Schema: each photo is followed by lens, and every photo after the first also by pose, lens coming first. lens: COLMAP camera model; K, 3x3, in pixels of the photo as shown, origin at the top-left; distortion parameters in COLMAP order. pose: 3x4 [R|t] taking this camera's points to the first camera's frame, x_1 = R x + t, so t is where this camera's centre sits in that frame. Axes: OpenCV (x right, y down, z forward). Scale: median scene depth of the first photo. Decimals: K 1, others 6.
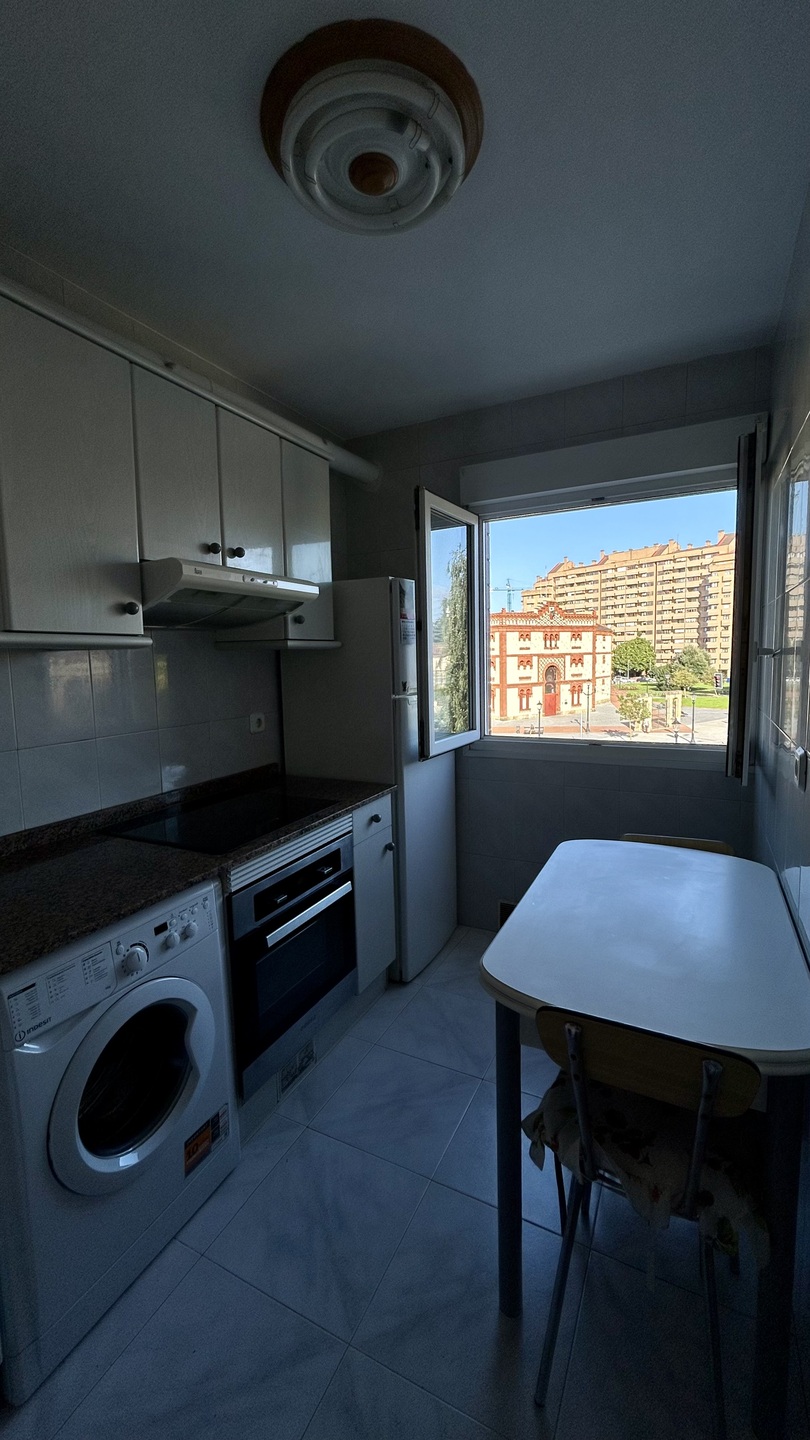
lens RADIAL K [[568.7, 0, 406.6], [0, 568.7, 715.8], [0, 0, 1]] dist [0.001620, -0.000677]
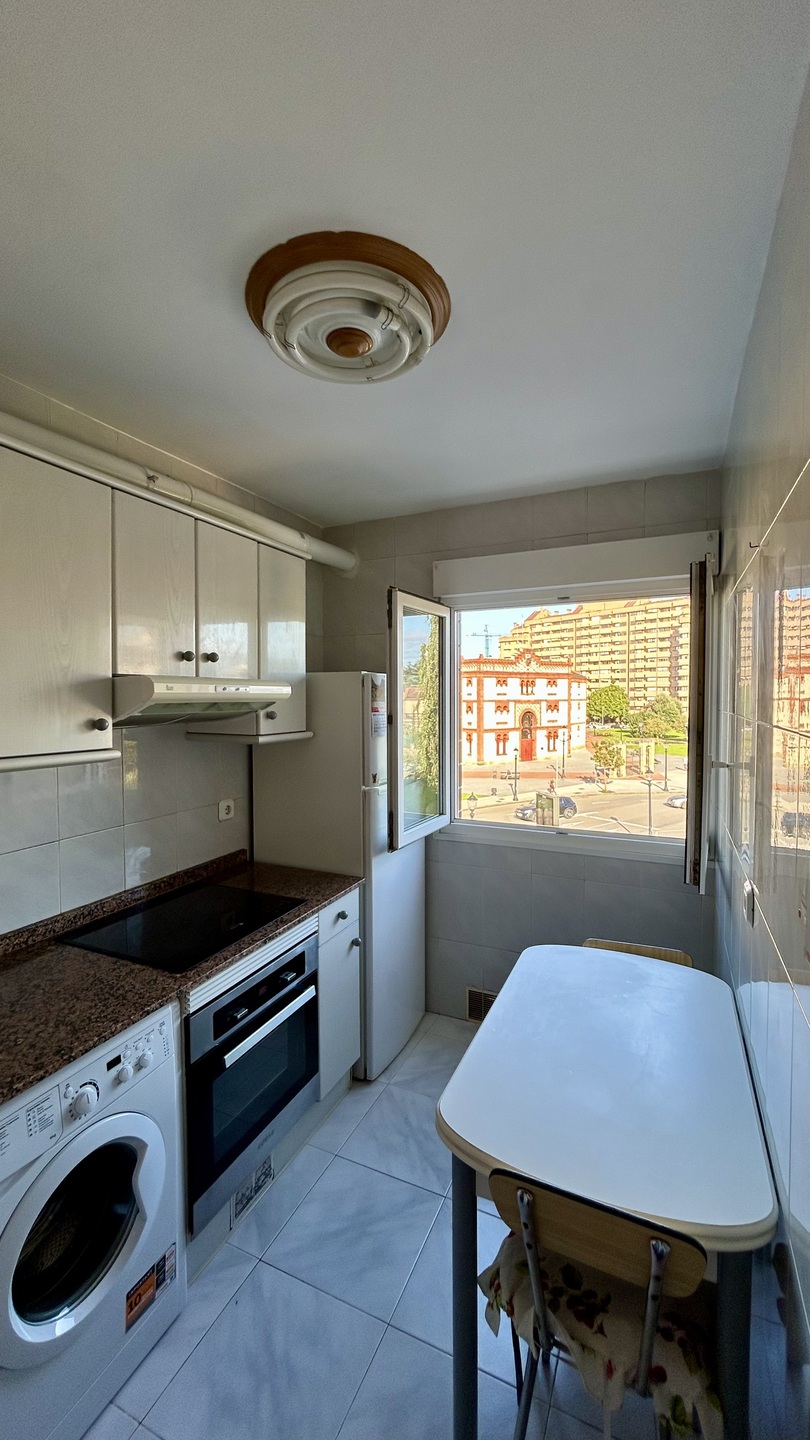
lens RADIAL K [[568.7, 0, 405.8], [0, 568.7, 717.4], [0, 0, 1]] dist [0.001620, -0.000677]
pose [[0.999132, 0.019058, 0.037028, 0.011570], [-0.016410, 0.997374, -0.070536, -0.083967], [-0.038275, 0.069867, 0.996822, -0.017524]]
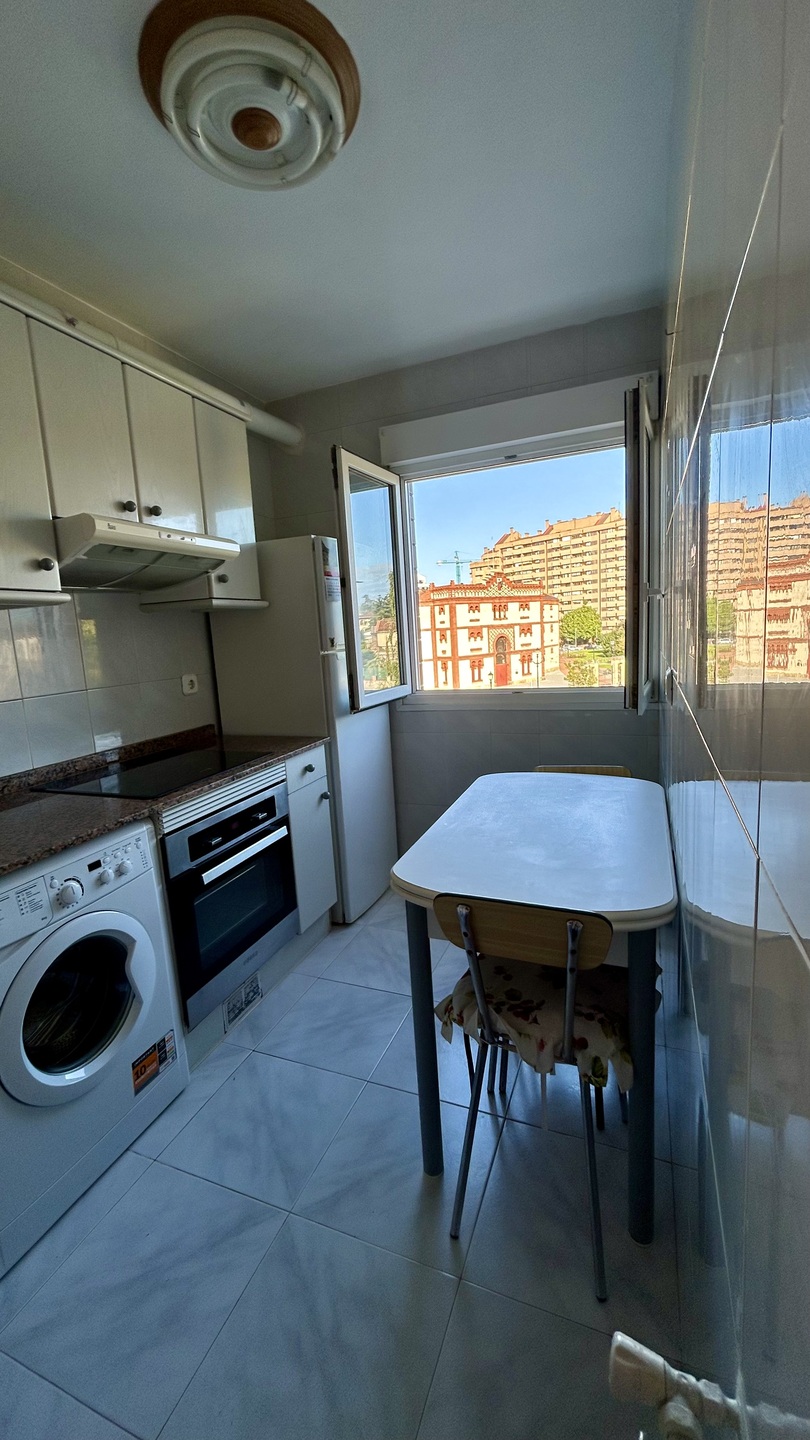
lens RADIAL K [[568.7, 0, 404.8], [0, 568.7, 715.1], [0, 0, 1]] dist [0.001620, -0.000677]
pose [[0.996074, -0.047505, 0.074705, 0.041548], [0.044411, 0.998107, 0.042555, 0.040319], [-0.076585, -0.039070, 0.996297, -0.047579]]
